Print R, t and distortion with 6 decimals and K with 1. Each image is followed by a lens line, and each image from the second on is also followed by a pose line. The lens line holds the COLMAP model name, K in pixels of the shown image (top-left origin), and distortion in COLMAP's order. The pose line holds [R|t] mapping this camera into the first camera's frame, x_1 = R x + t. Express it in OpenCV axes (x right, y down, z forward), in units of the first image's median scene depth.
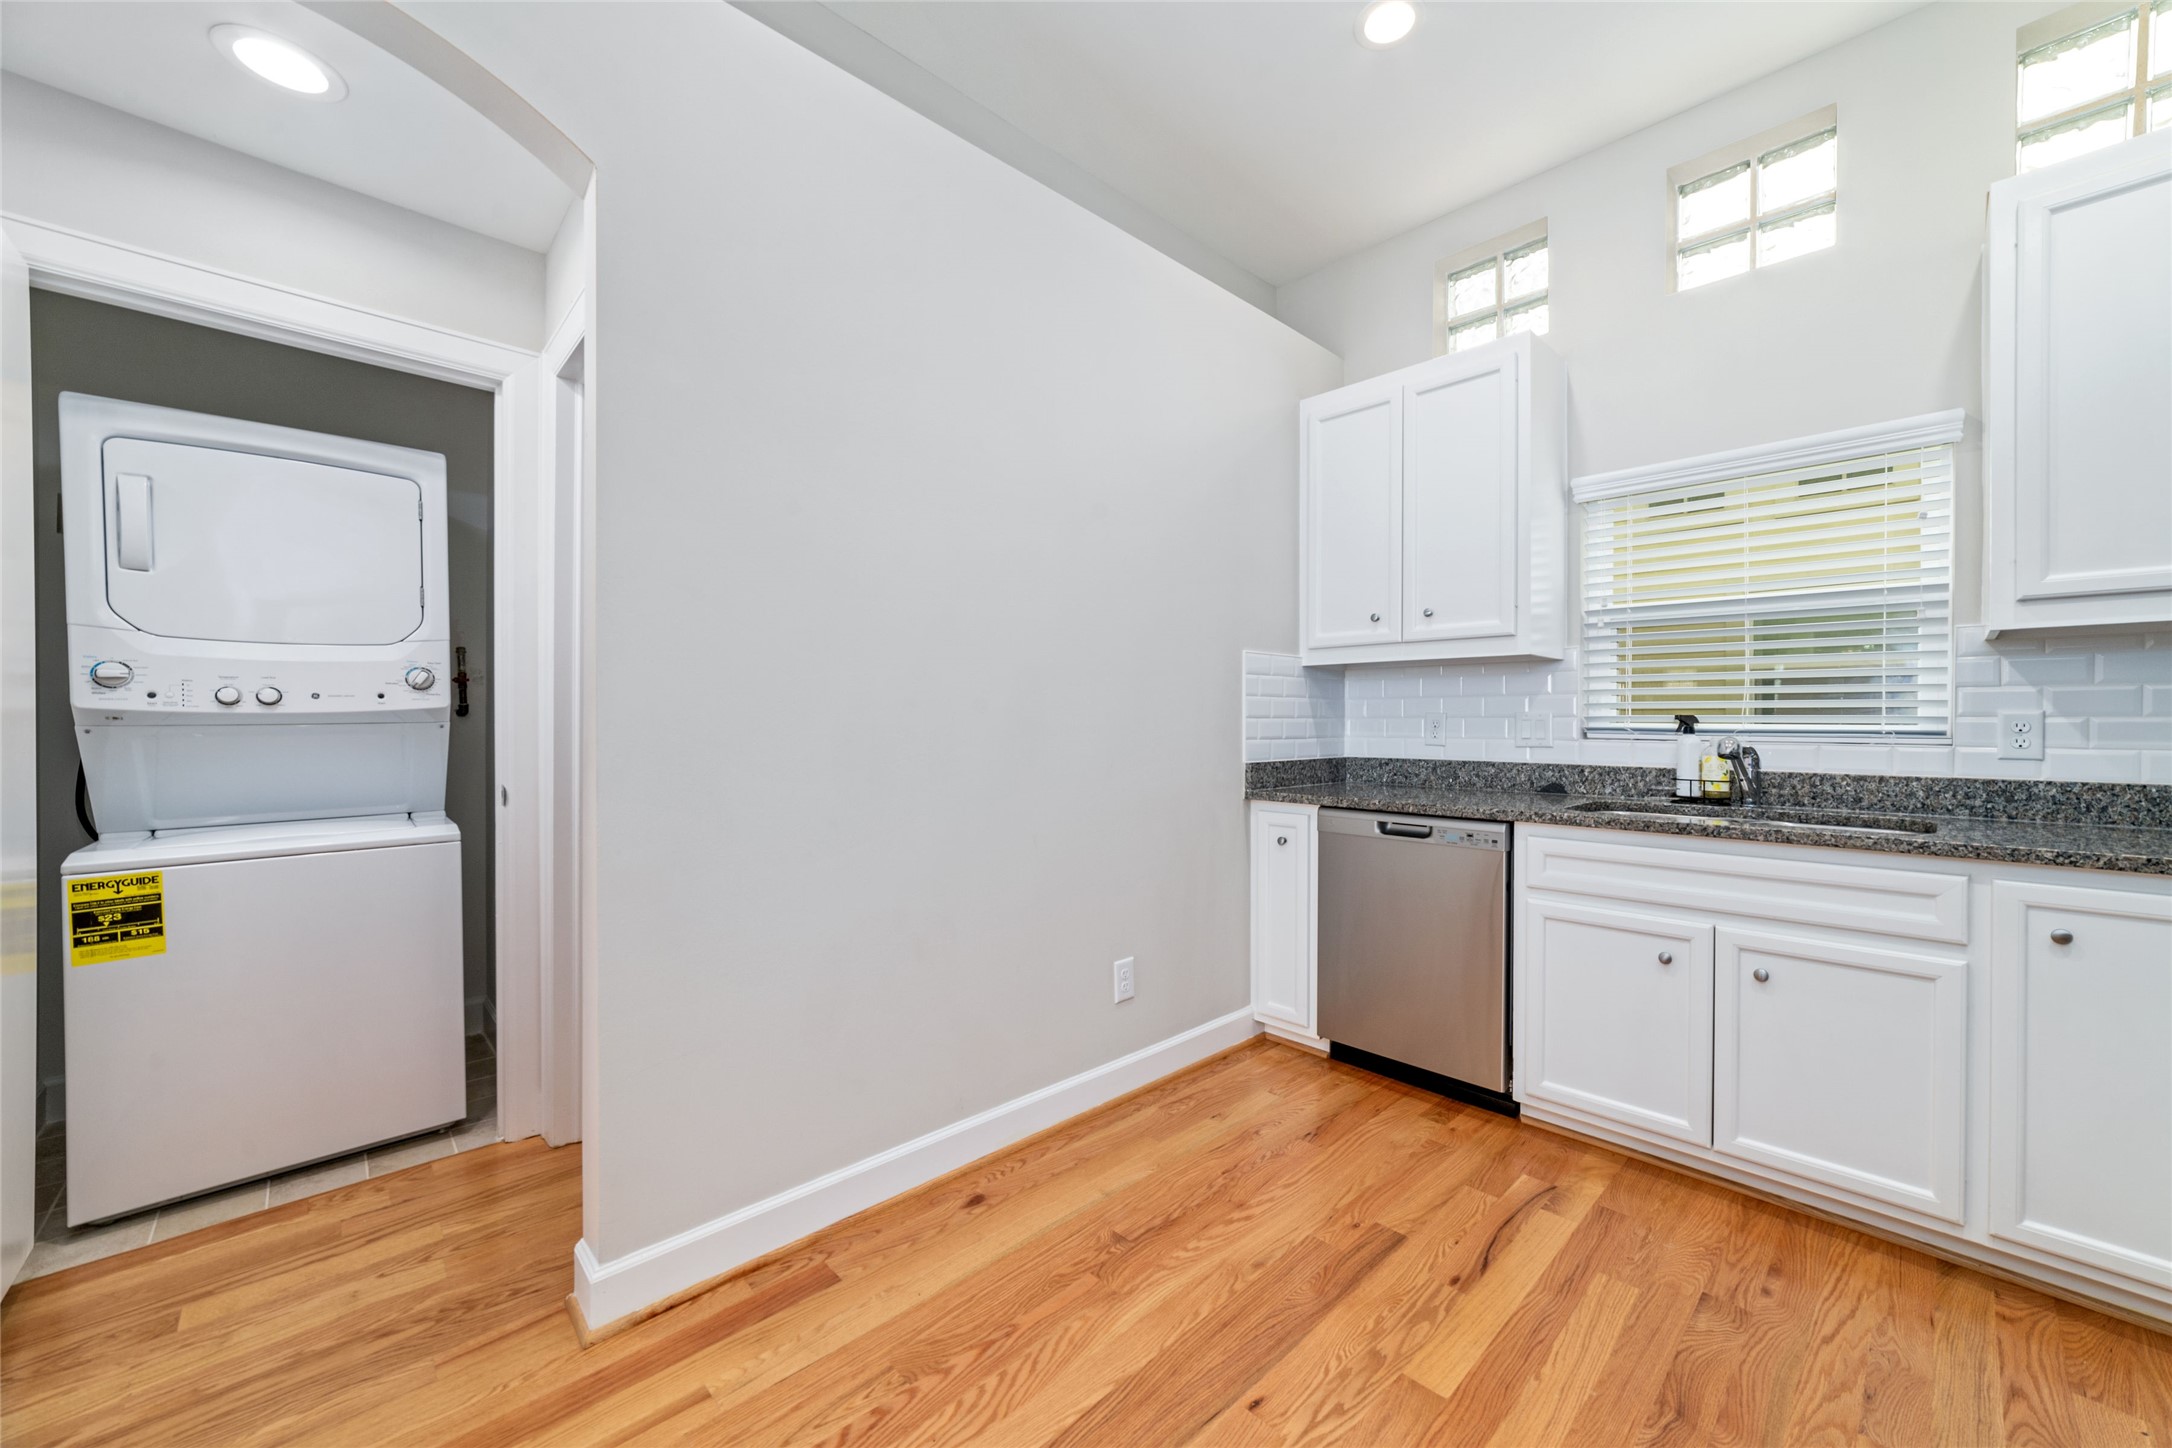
lens RADIAL K [[829.2, 0, 1107.3], [0, 829.2, 724.8], [0, 0, 1]] dist [-0.026239, 0.010224]
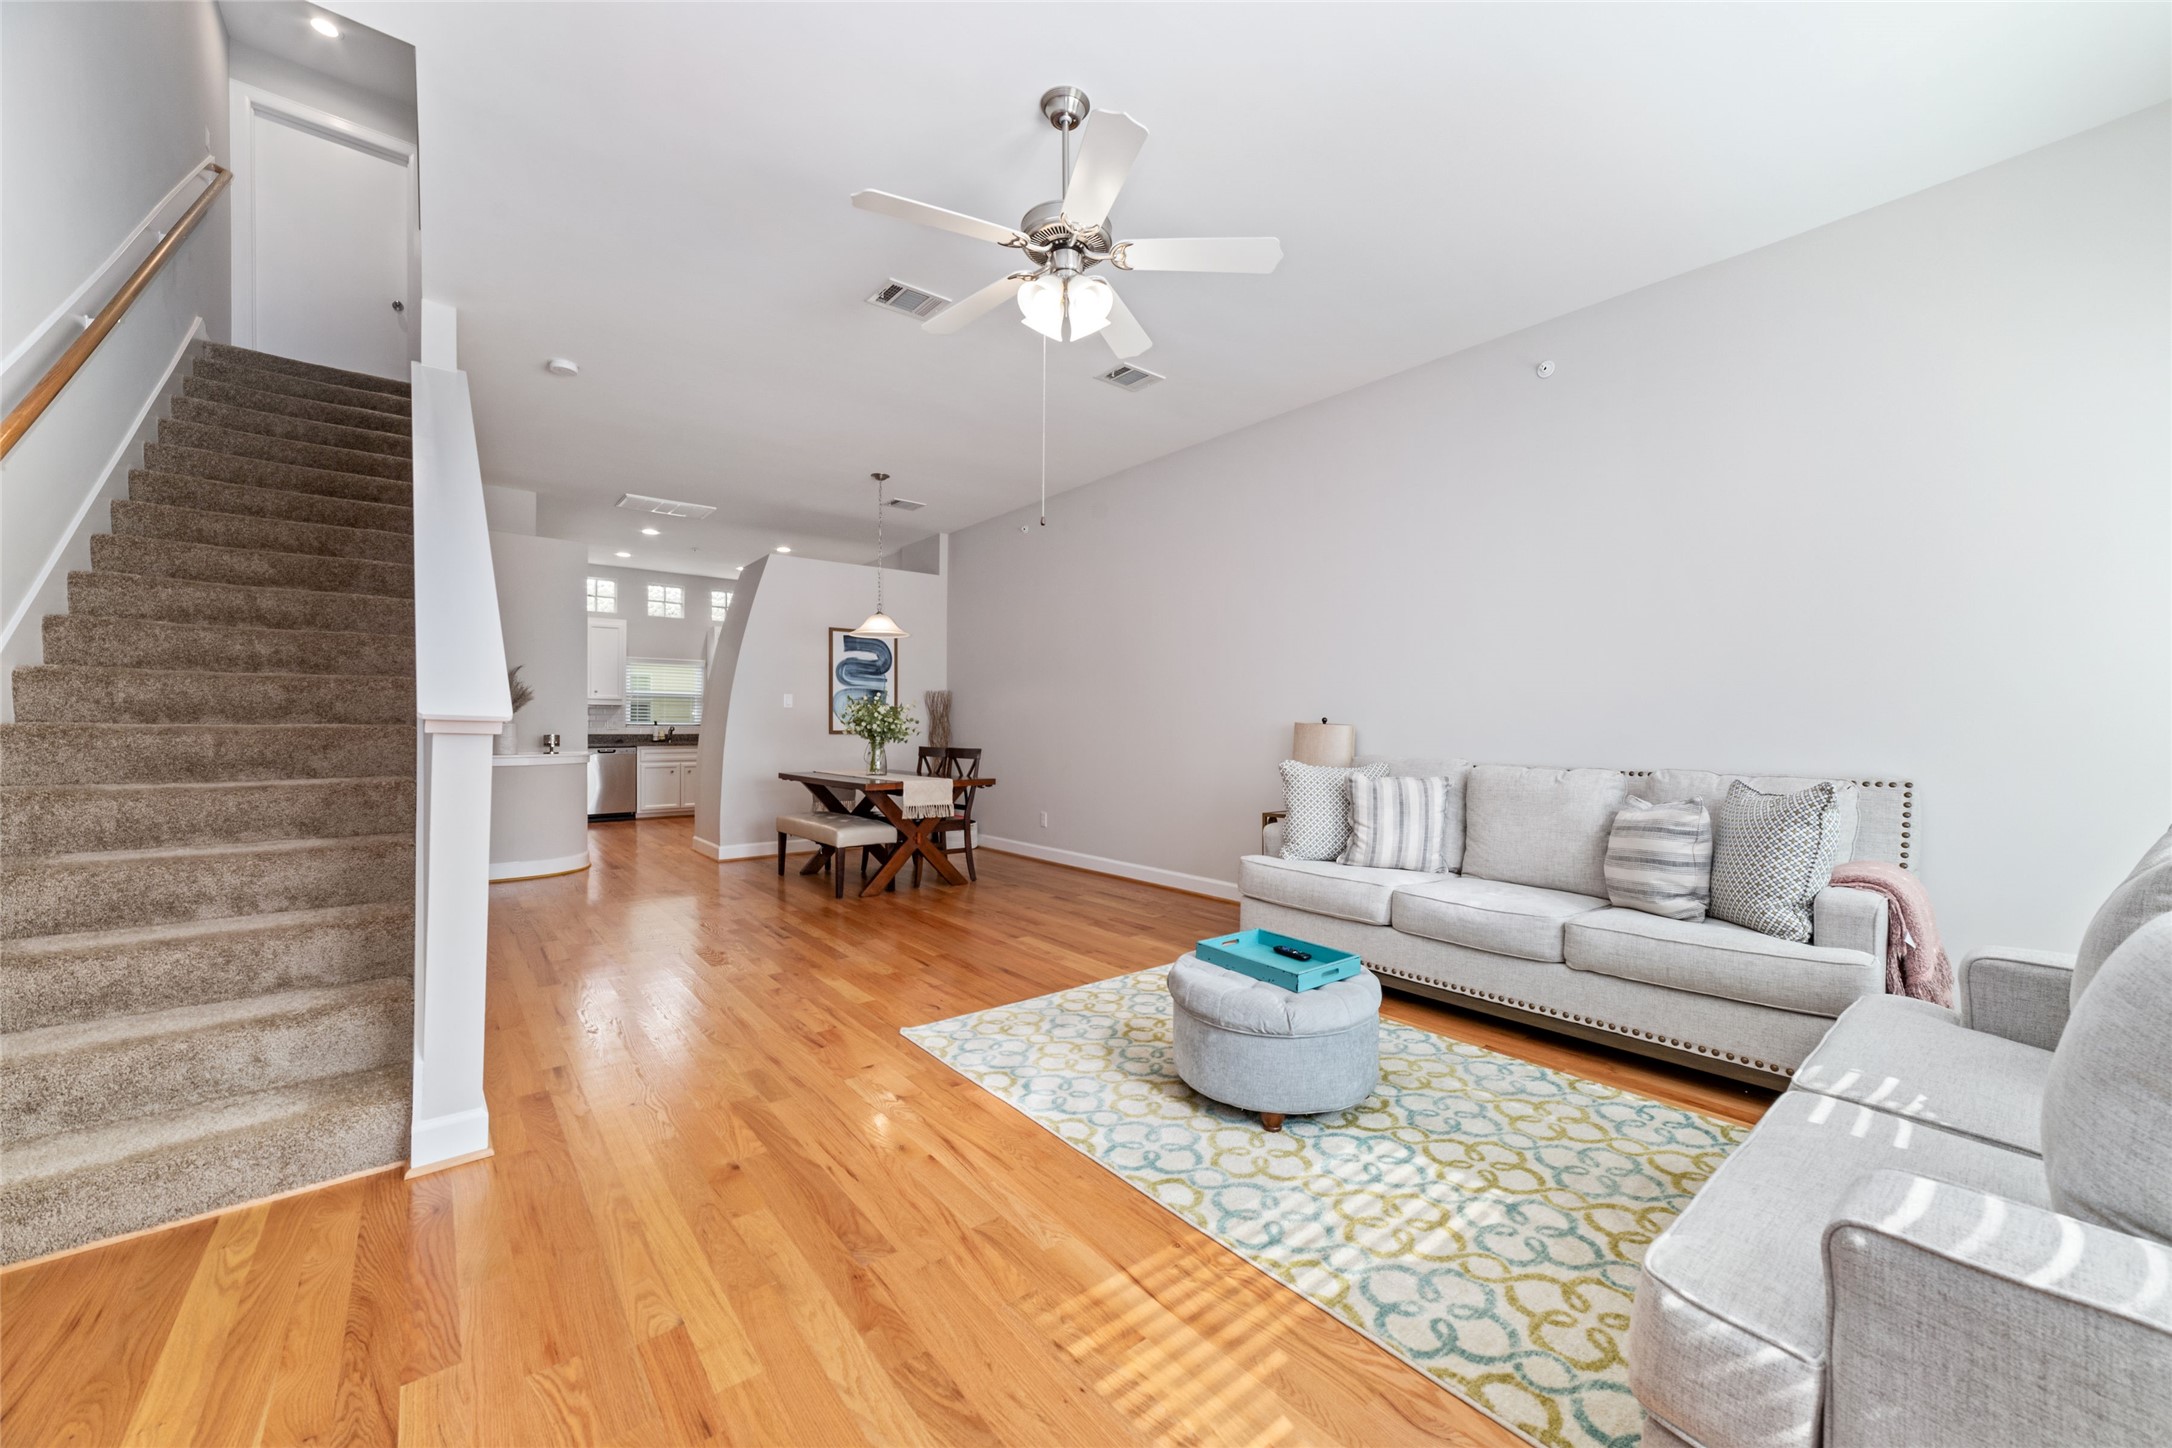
lens RADIAL K [[837.6, 0, 1109.2], [0, 837.6, 723.6], [0, 0, 1]] dist [-0.025824, 0.014522]
pose [[0.092461, -0.001153, 0.995716, -3.535286], [-0.000555, 0.999999, 0.001210, -0.003972], [-0.995716, -0.000665, 0.092460, -1.806416]]
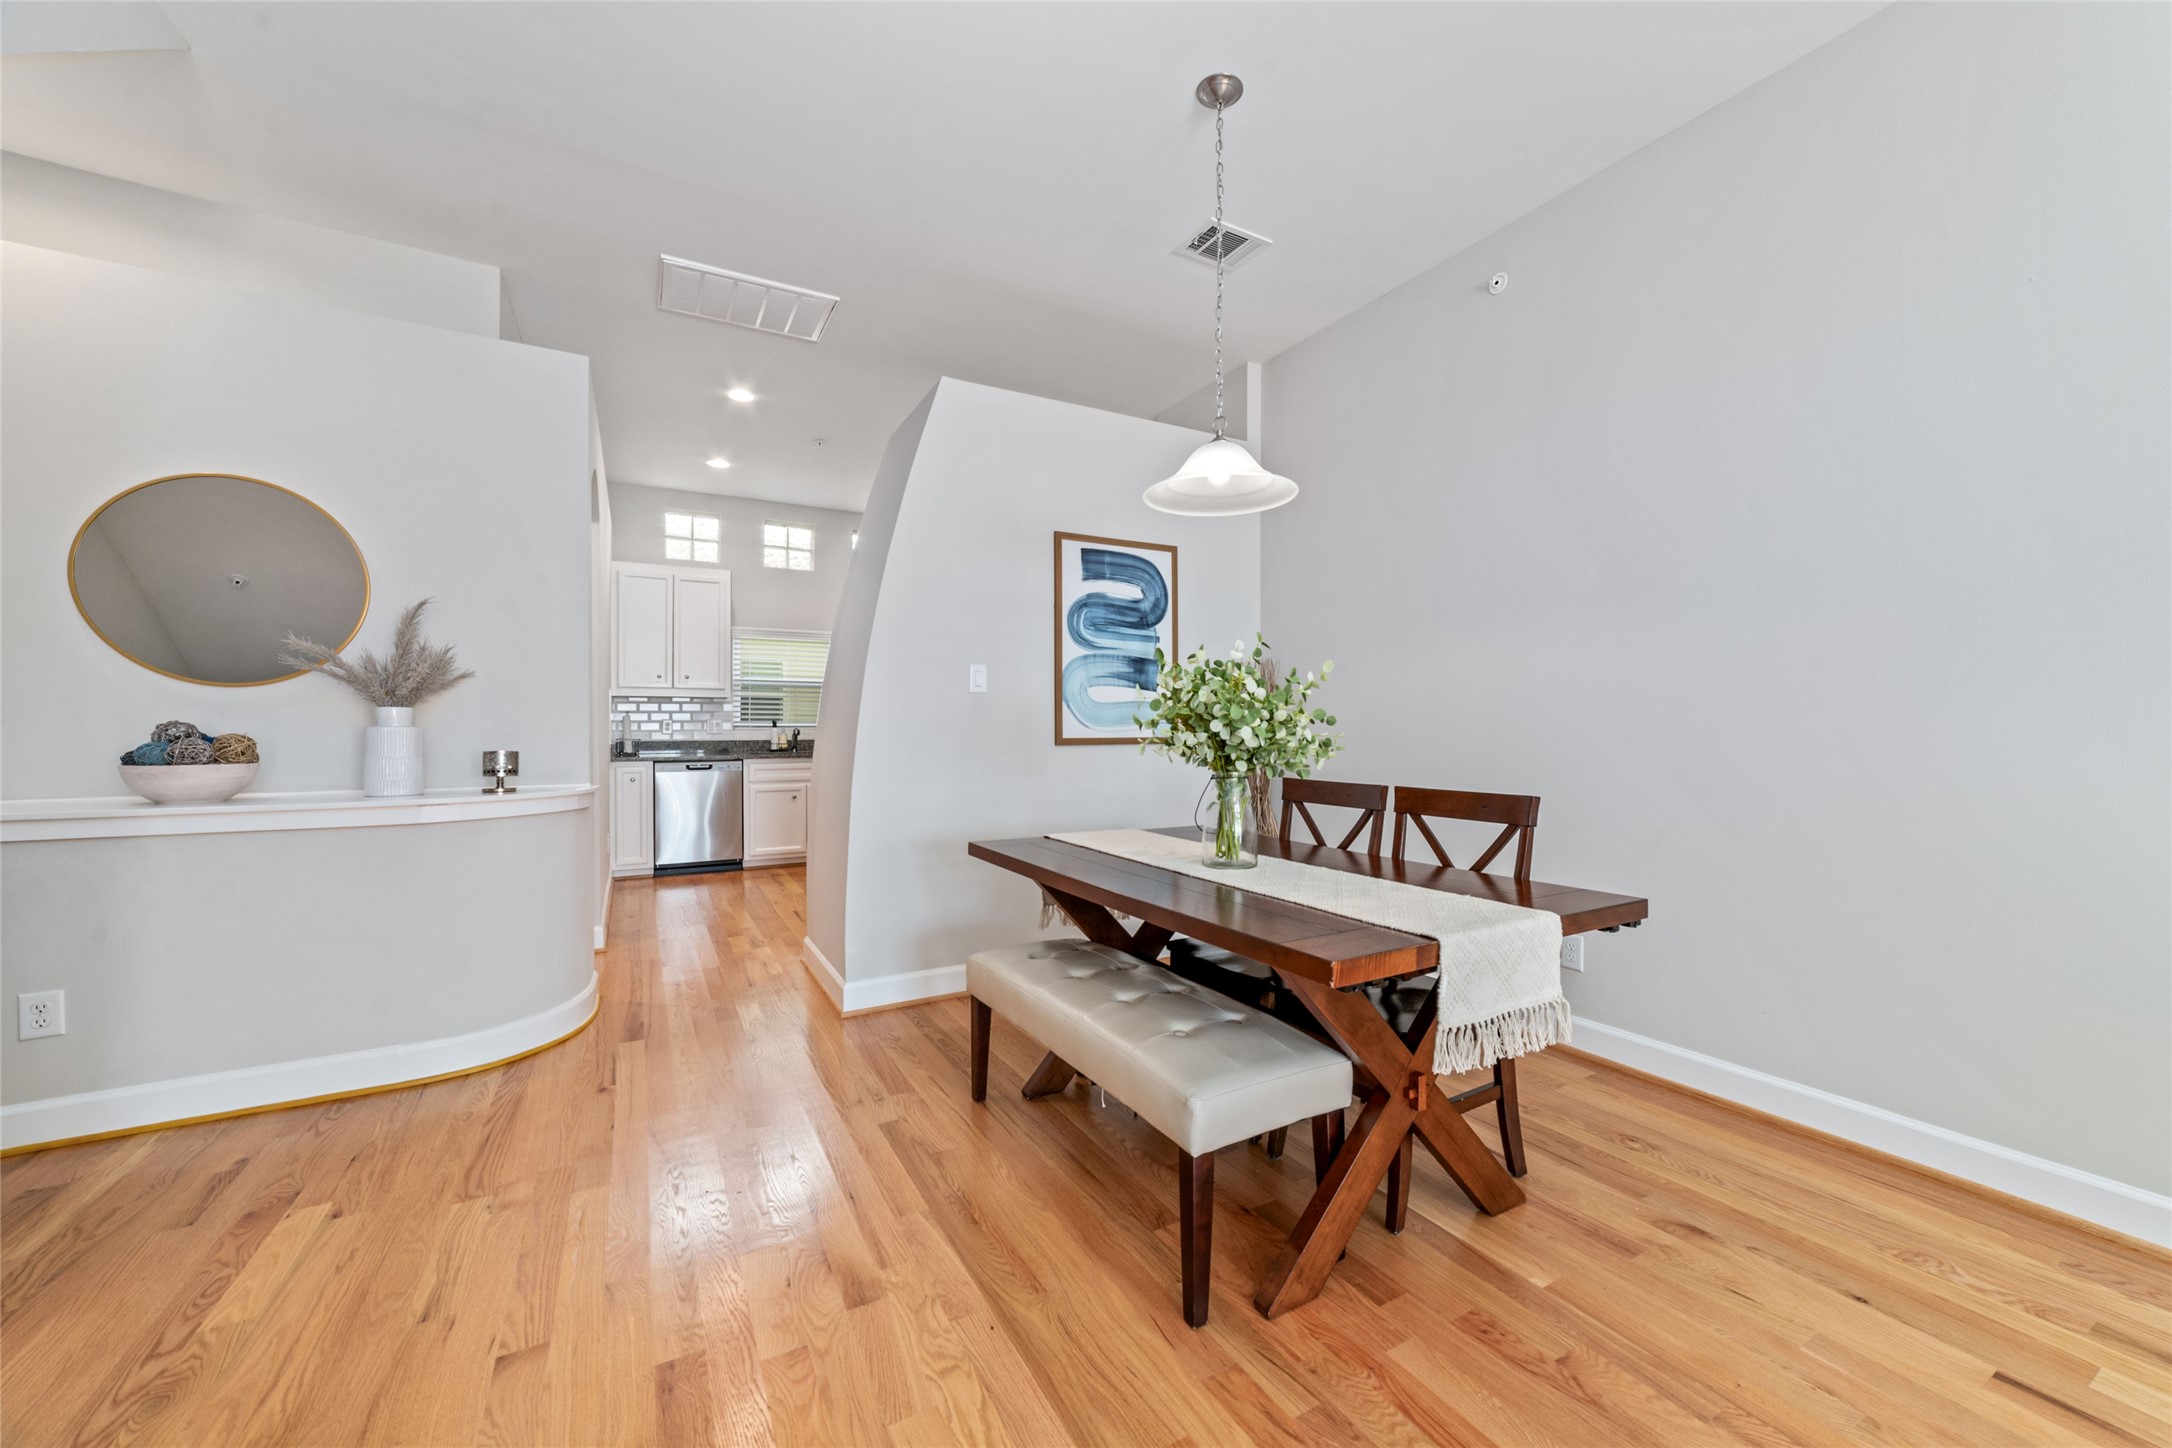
lens RADIAL K [[829.2, 0, 1107.3], [0, 829.2, 724.8], [0, 0, 1]] dist [-0.026239, 0.010224]
pose [[0.259514, -0.003866, 0.965732, -1.873753], [0.003482, 0.999989, 0.003068, -0.003169], [-0.965733, 0.002566, 0.259524, -0.906322]]
